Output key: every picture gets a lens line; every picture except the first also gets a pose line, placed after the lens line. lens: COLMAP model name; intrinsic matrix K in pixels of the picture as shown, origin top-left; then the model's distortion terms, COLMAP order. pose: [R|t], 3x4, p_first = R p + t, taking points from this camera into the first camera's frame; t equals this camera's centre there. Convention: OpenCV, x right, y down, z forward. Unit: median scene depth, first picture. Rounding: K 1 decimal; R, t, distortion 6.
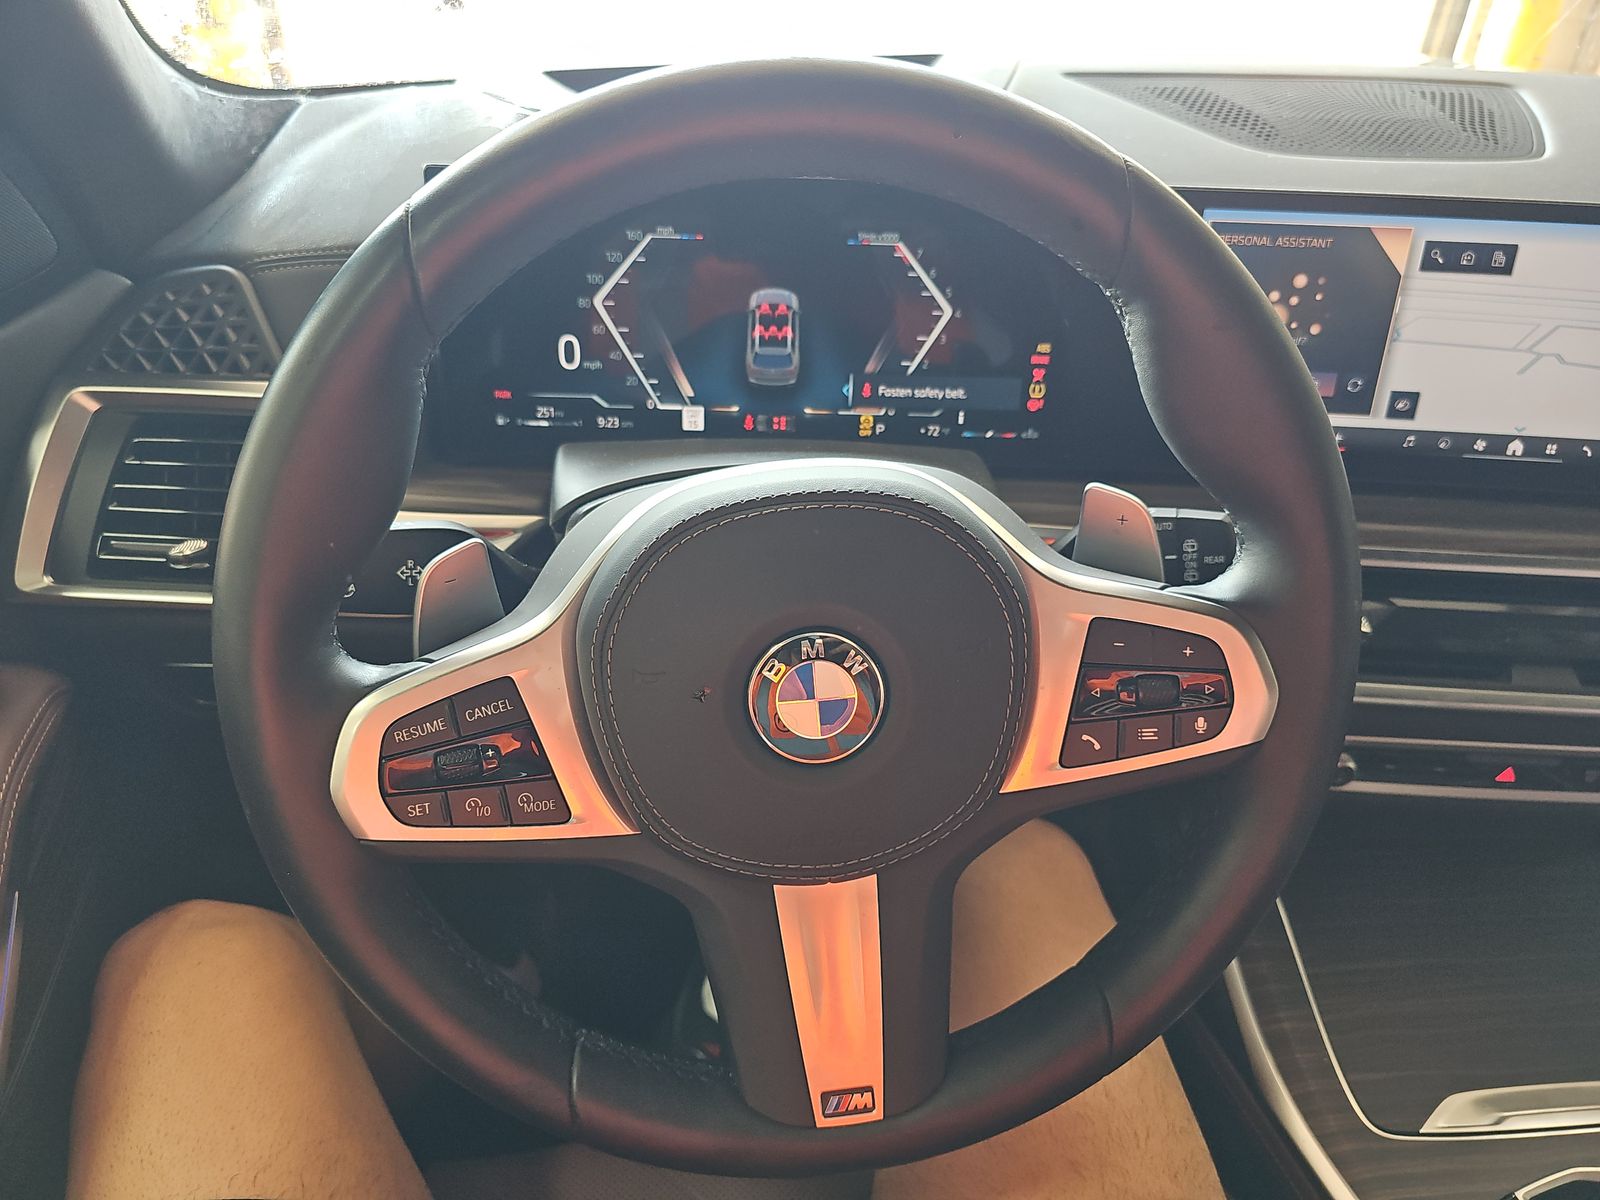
lens RADIAL K [[1085.8, 0, 838.3], [0, 1085.8, 635.4], [0, 0, 1]] dist [0.028191, -0.022507]
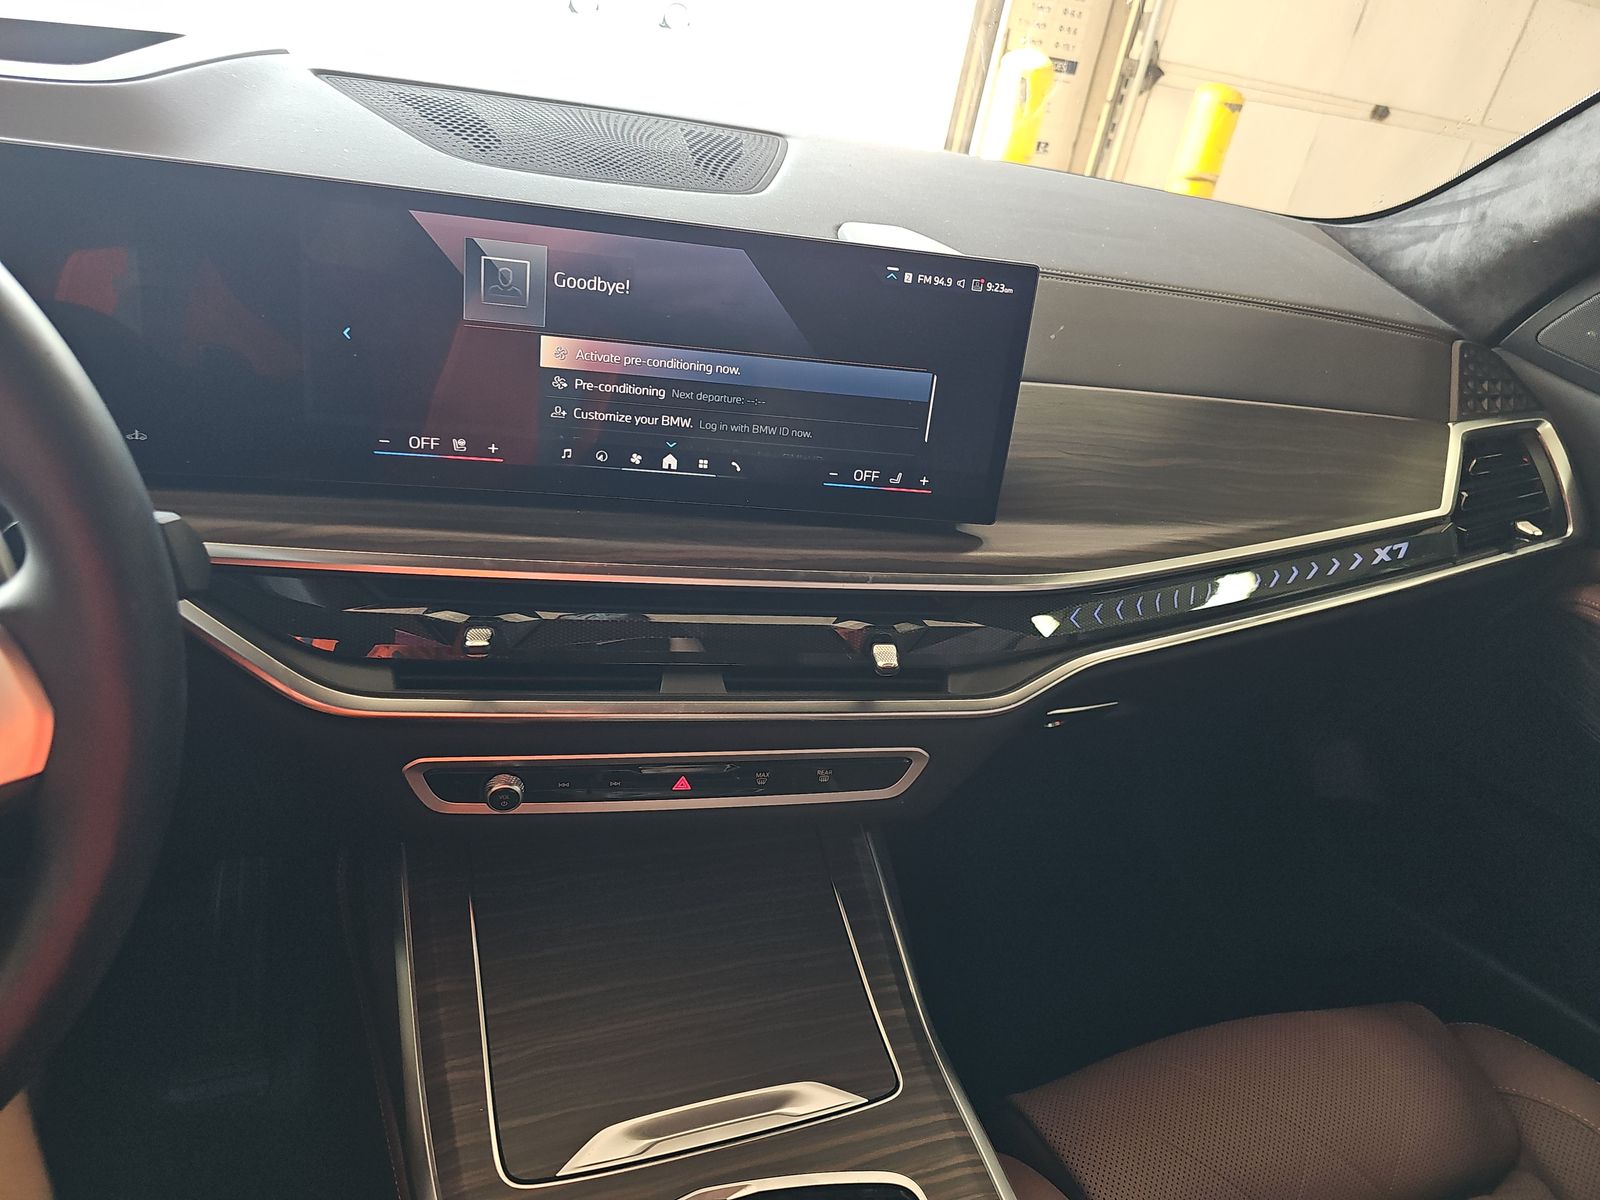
lens RADIAL K [[1085.8, 0, 792.8], [0, 1085.8, 599.8], [0, 0, 1]] dist [0.028191, -0.022507]
pose [[0.946140, -0.024630, 0.322820, 0.396768], [0.045127, 0.997401, -0.056162, 0.019288], [-0.320598, 0.067705, 0.944793, 0.012084]]
